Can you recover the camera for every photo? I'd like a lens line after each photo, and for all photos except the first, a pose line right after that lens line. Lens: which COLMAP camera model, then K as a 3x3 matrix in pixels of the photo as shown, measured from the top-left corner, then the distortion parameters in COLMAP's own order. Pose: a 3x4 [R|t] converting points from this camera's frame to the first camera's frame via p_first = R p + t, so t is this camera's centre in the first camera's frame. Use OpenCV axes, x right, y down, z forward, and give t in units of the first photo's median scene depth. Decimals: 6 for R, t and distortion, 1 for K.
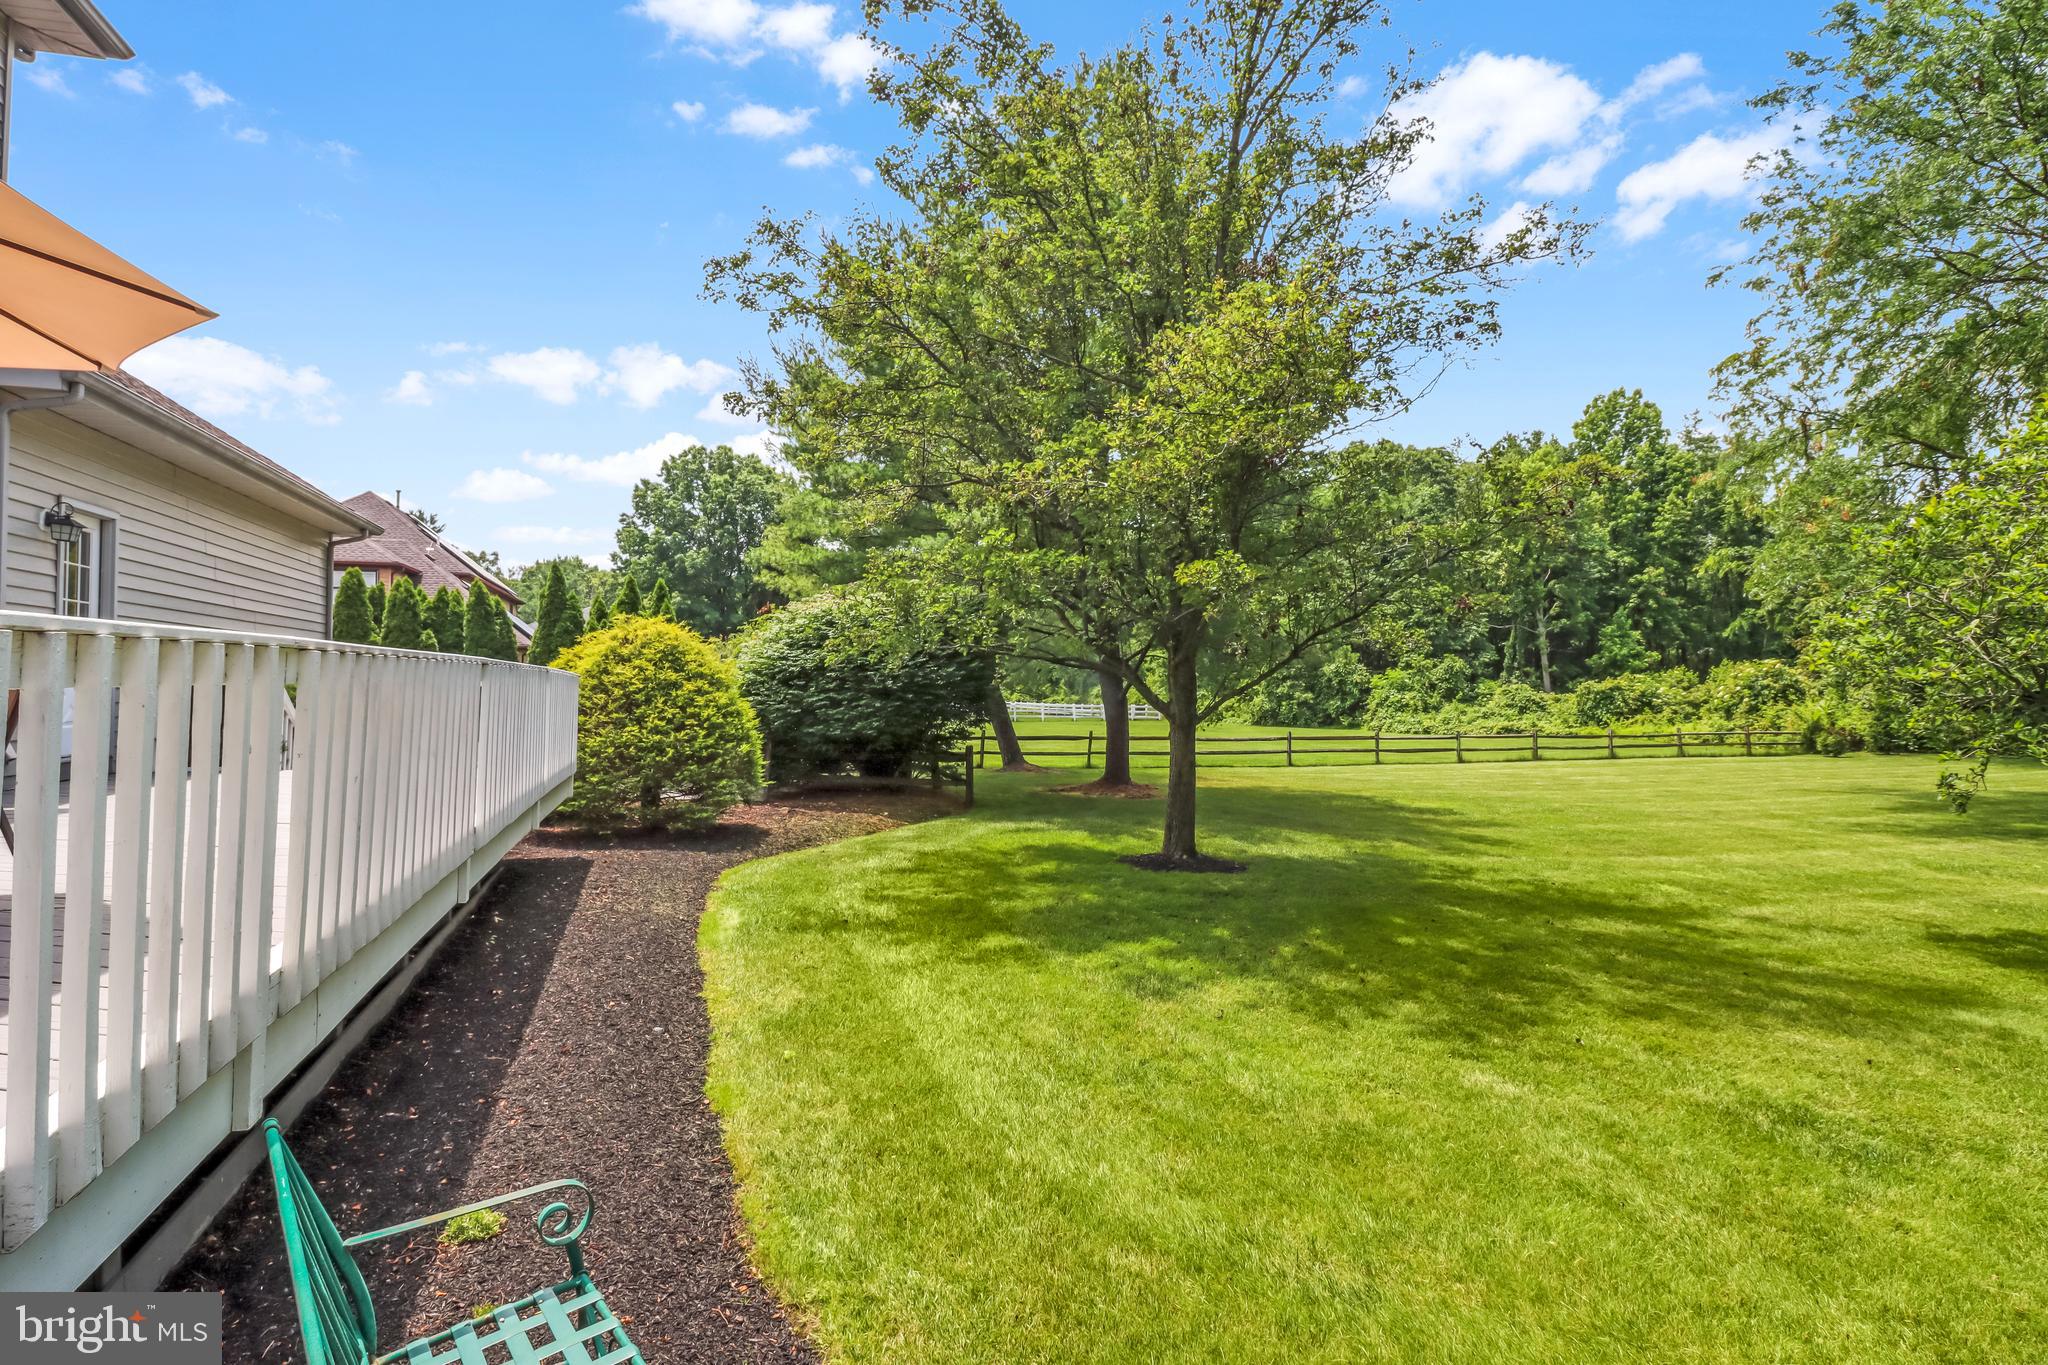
lens RADIAL K [[998.5, 0, 1024.0], [0, 998.5, 682.5], [0, 0, 1]] dist [-0.042662, -0.000580]
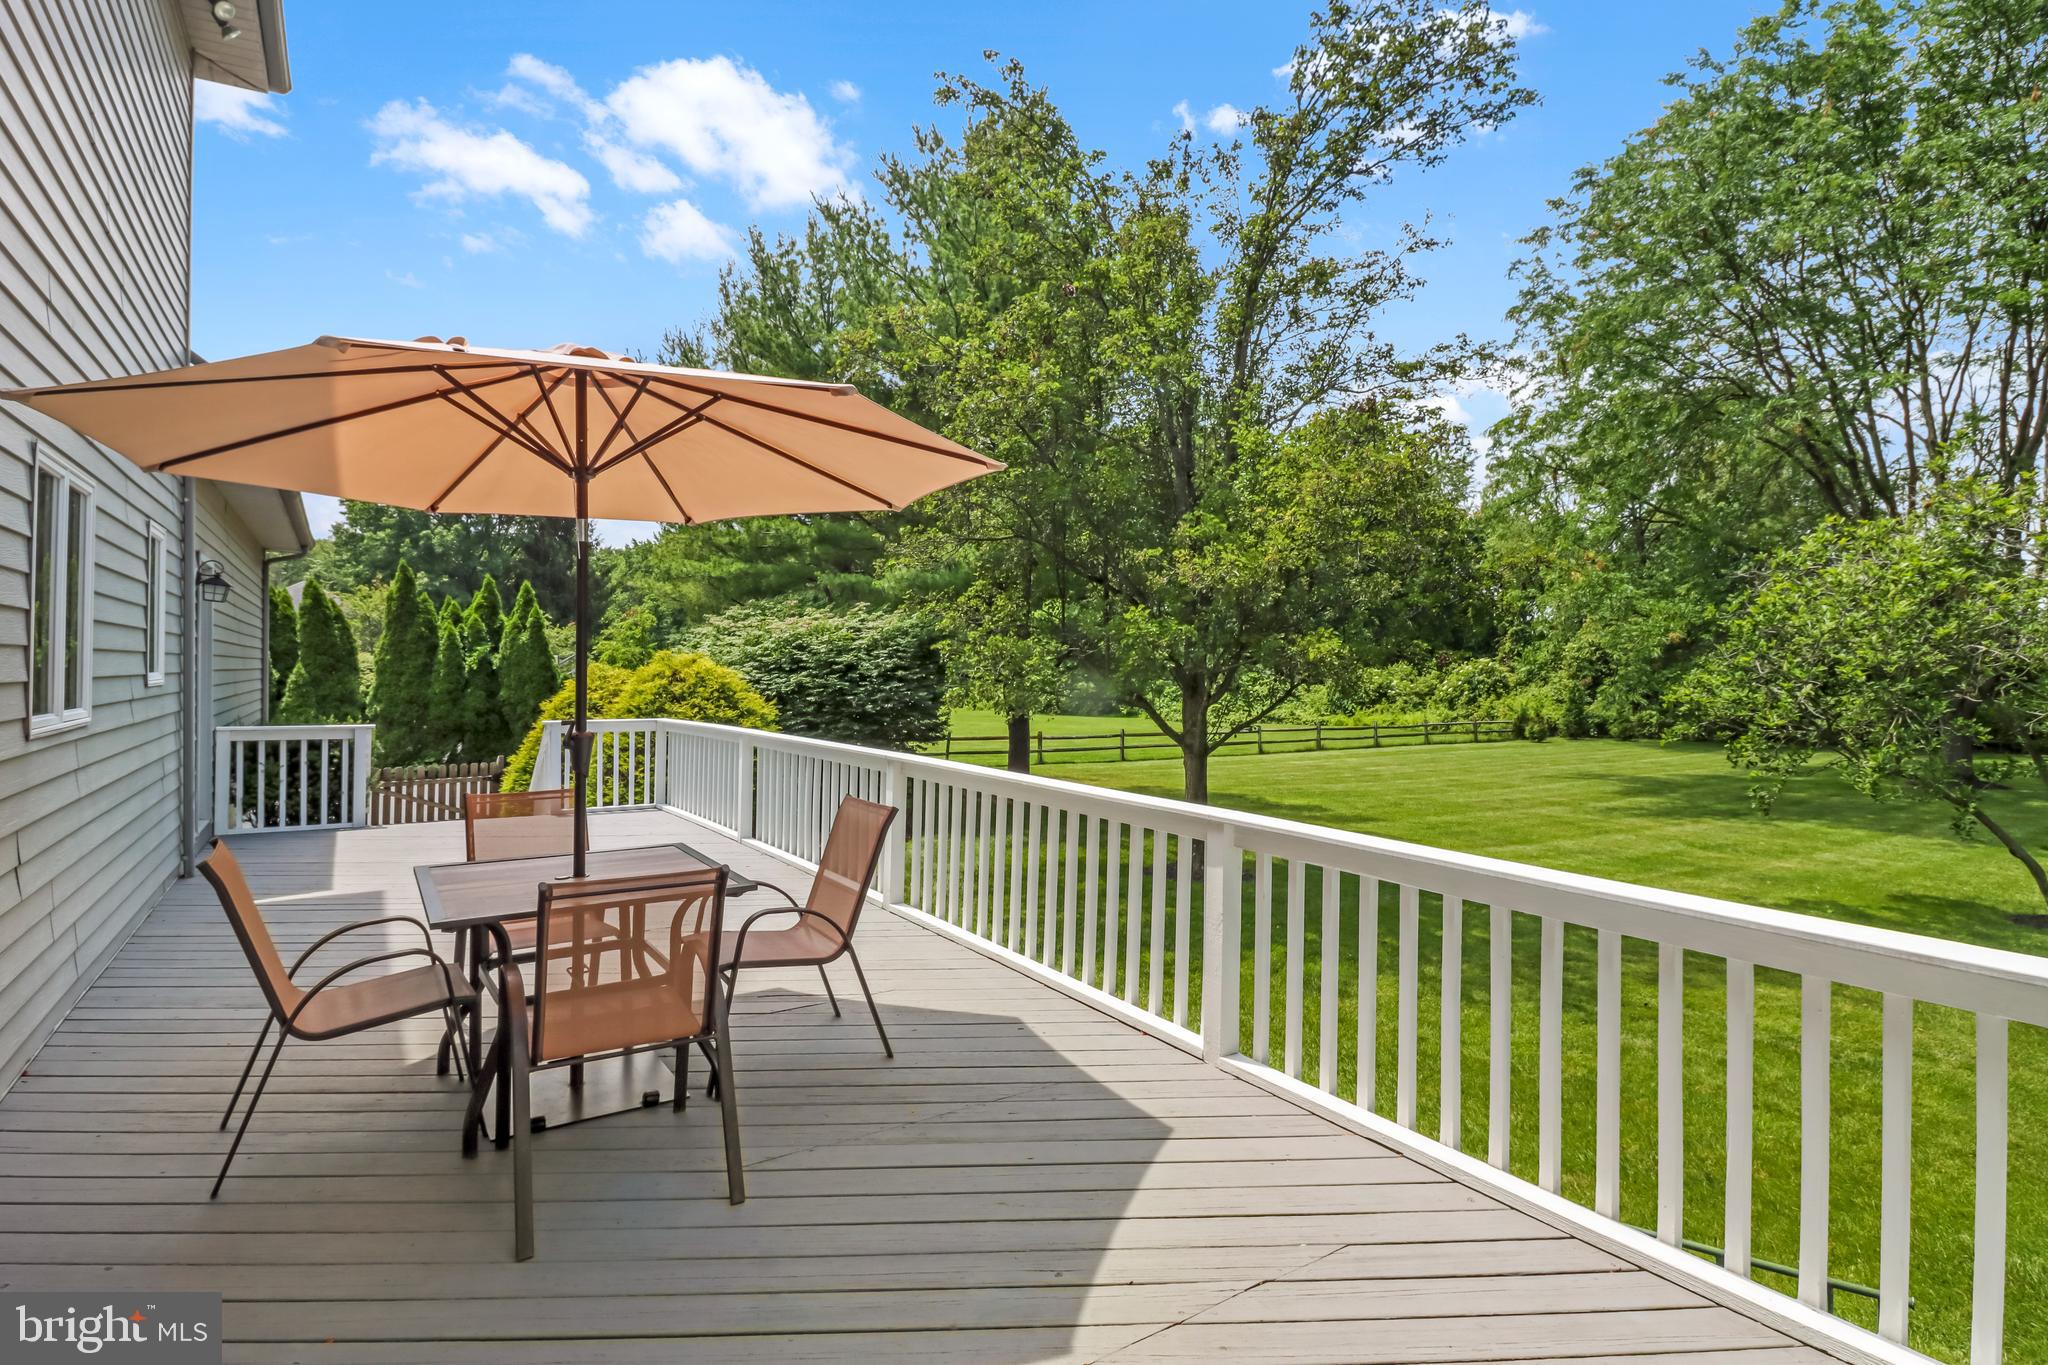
lens RADIAL K [[998.5, 0, 1024.0], [0, 998.5, 682.5], [0, 0, 1]] dist [-0.042662, -0.000580]
pose [[0.966699, -0.001247, 0.255912, -0.099460], [-0.003677, 0.999817, 0.018761, -0.018542], [-0.255889, -0.019077, 0.966518, -0.023119]]
